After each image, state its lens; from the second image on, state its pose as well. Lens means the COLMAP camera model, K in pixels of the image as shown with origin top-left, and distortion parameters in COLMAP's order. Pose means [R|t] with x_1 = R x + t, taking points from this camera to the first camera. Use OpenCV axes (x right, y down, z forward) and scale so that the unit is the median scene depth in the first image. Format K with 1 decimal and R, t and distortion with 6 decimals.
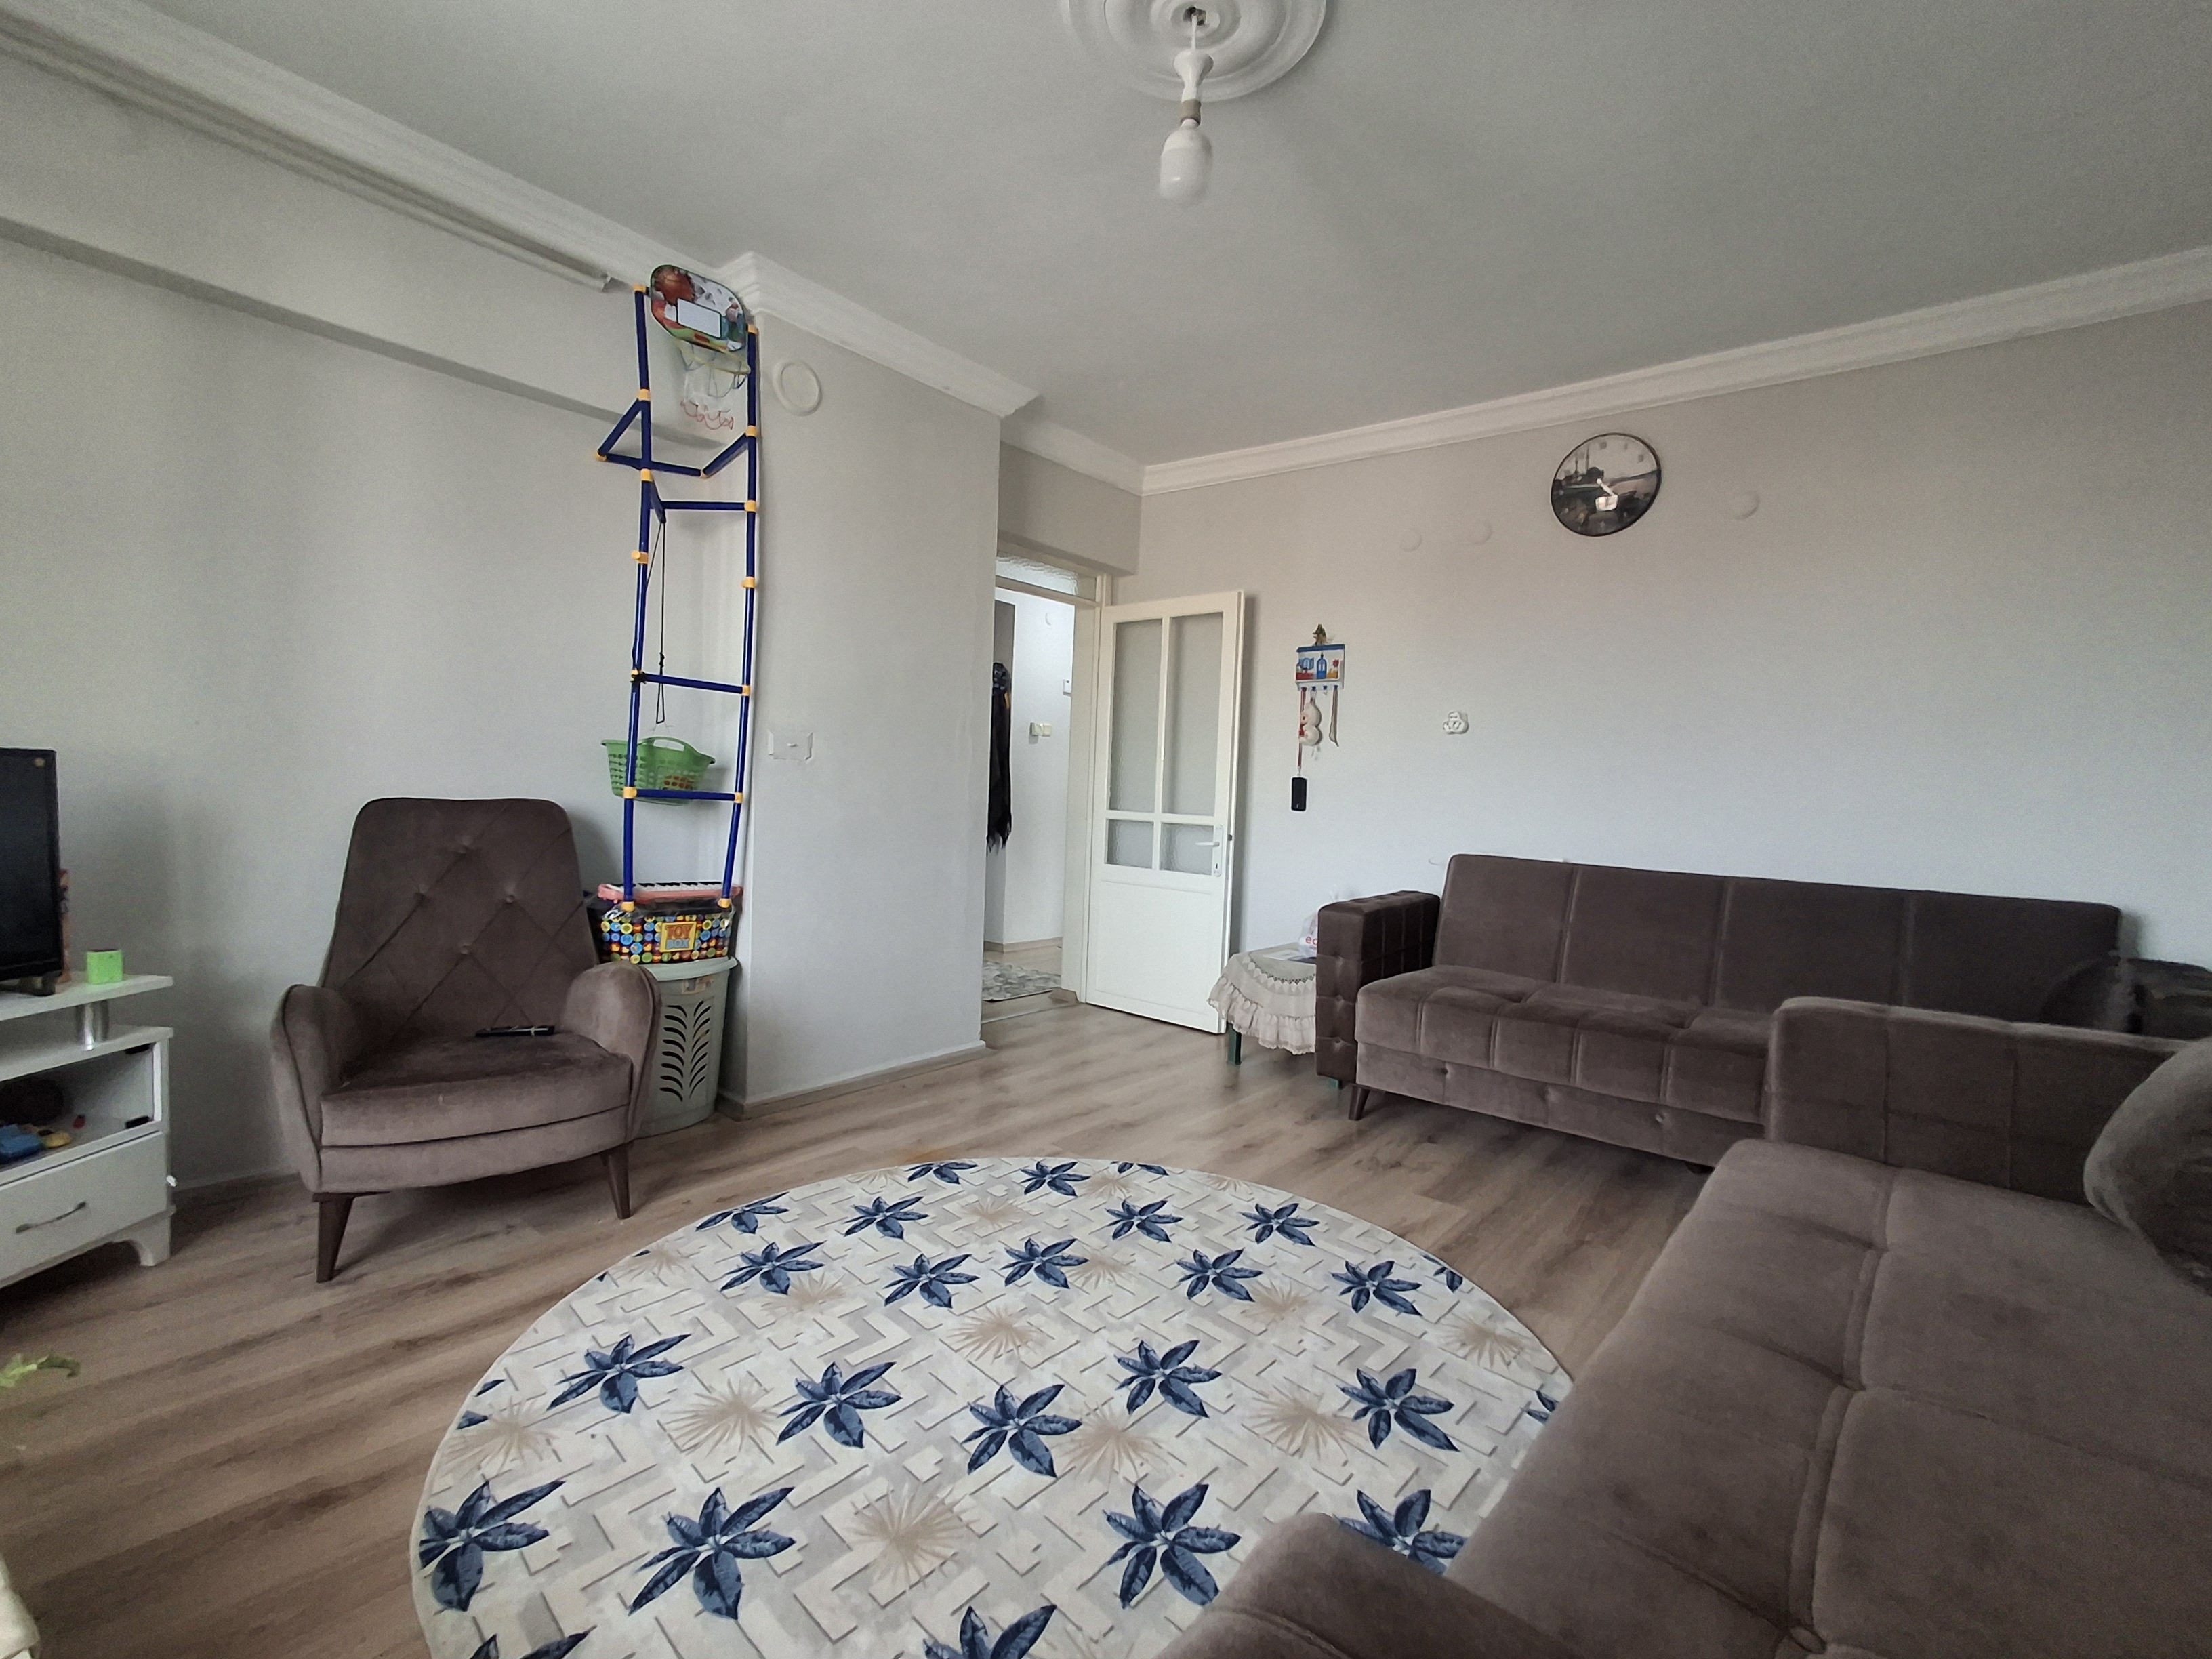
lens RADIAL K [[1003.7, 0, 1118.1], [0, 1003.7, 830.2], [0, 0, 1]] dist [0.008260, -0.004246]
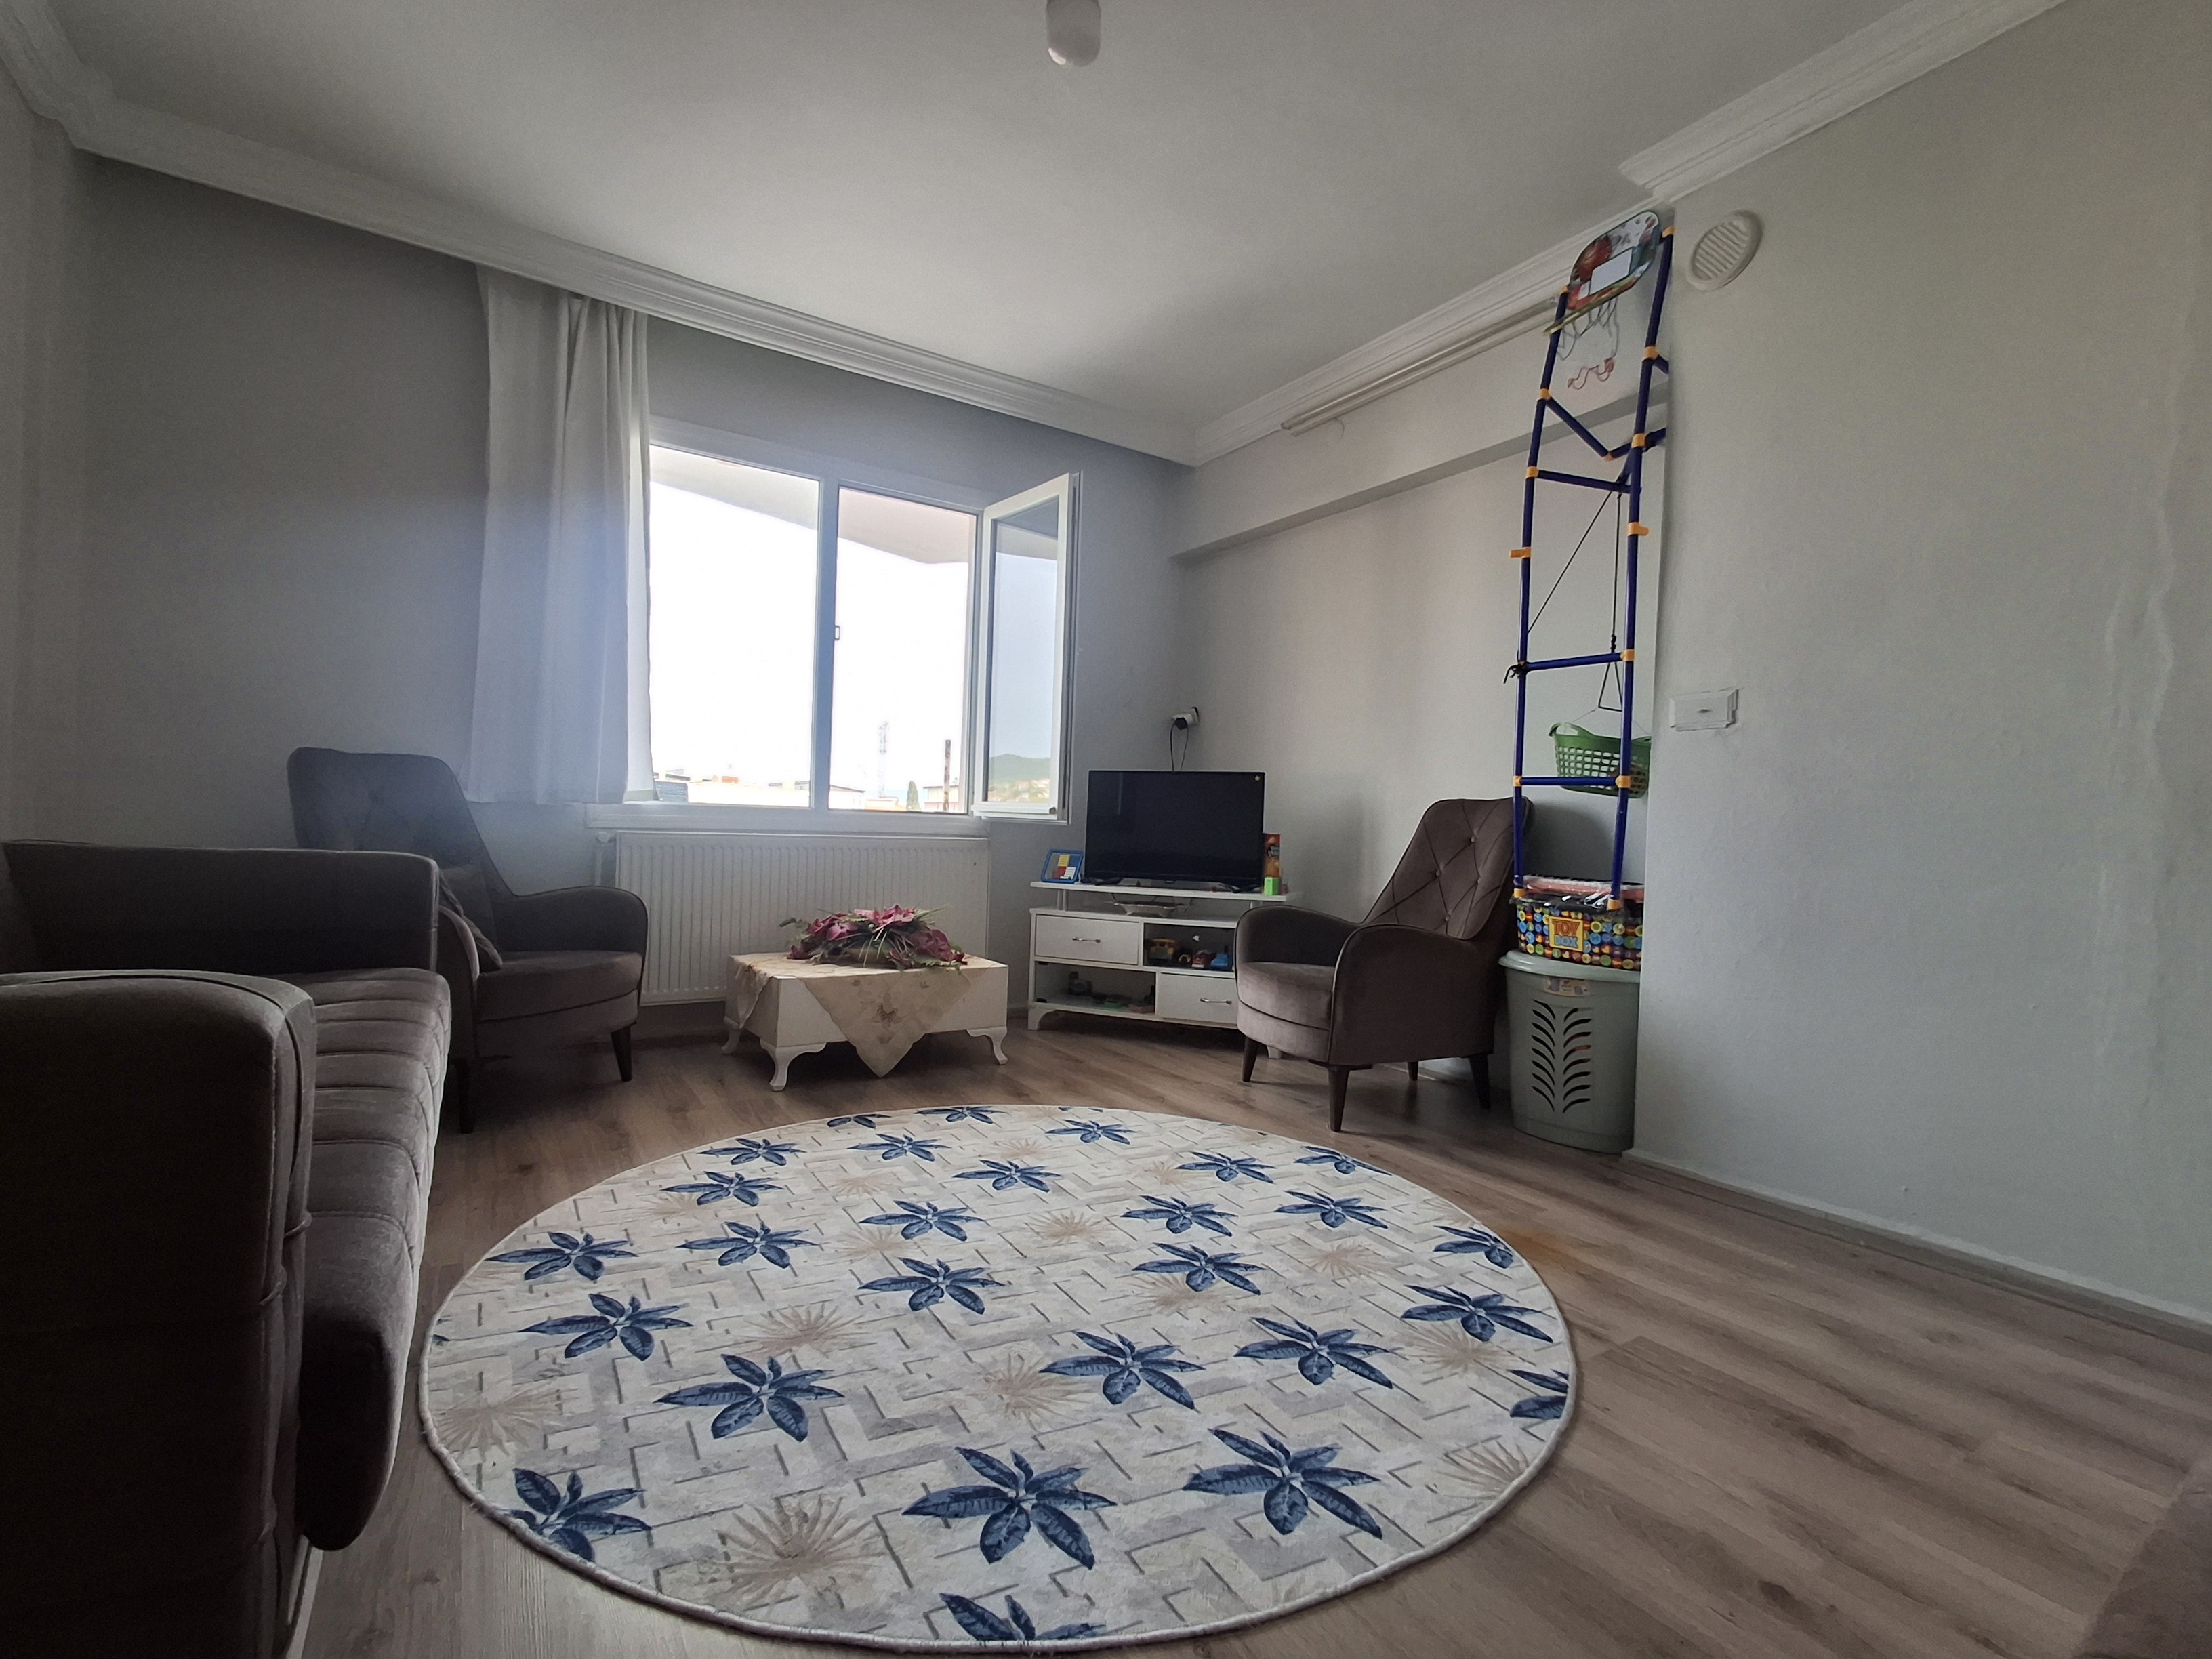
lens RADIAL K [[1003.7, 0, 1121.1], [0, 1003.7, 839.7], [0, 0, 1]] dist [0.008260, -0.004246]
pose [[-0.309054, -0.040616, -0.950177, 0.631056], [-0.086781, 0.996124, -0.014354, 0.073729], [0.947077, 0.078022, -0.311381, 0.966801]]
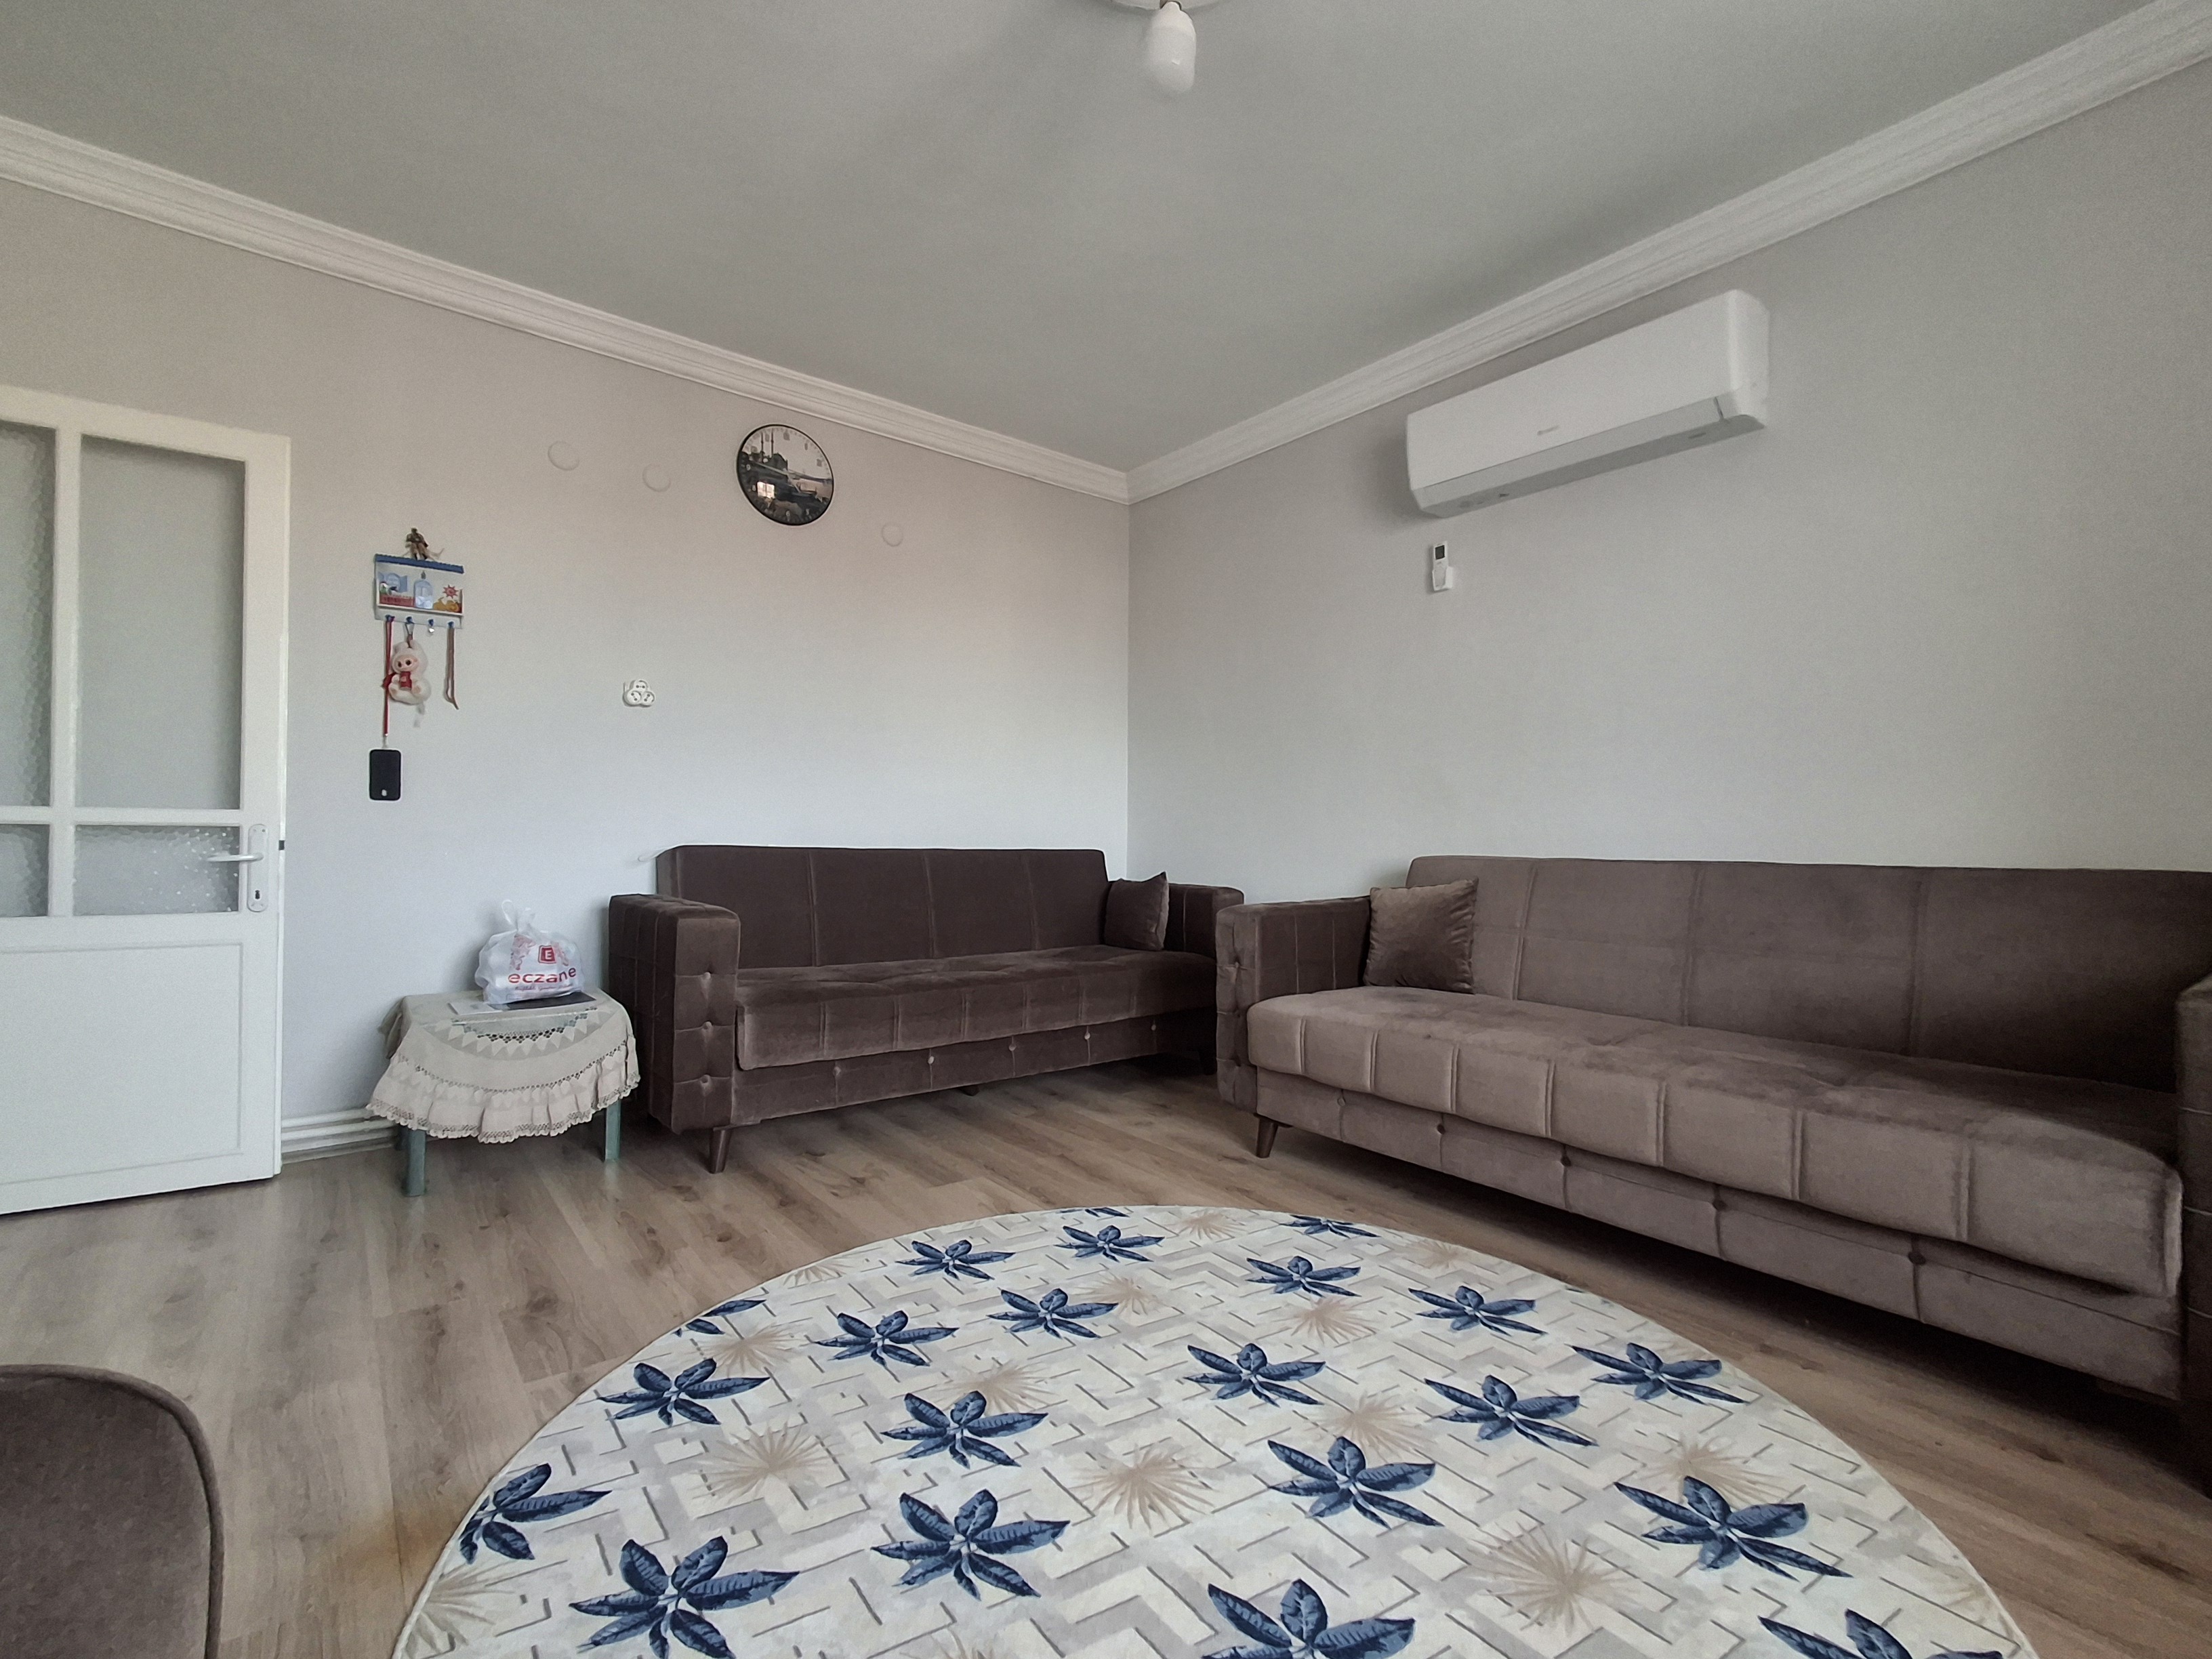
lens RADIAL K [[1003.7, 0, 1120.5], [0, 1003.7, 832.1], [0, 0, 1]] dist [0.008260, -0.004246]
pose [[0.219684, -0.031287, 0.975069, -0.585111], [0.040303, 0.998923, 0.022972, 0.009646], [-0.974738, 0.034252, 0.220708, 0.601955]]
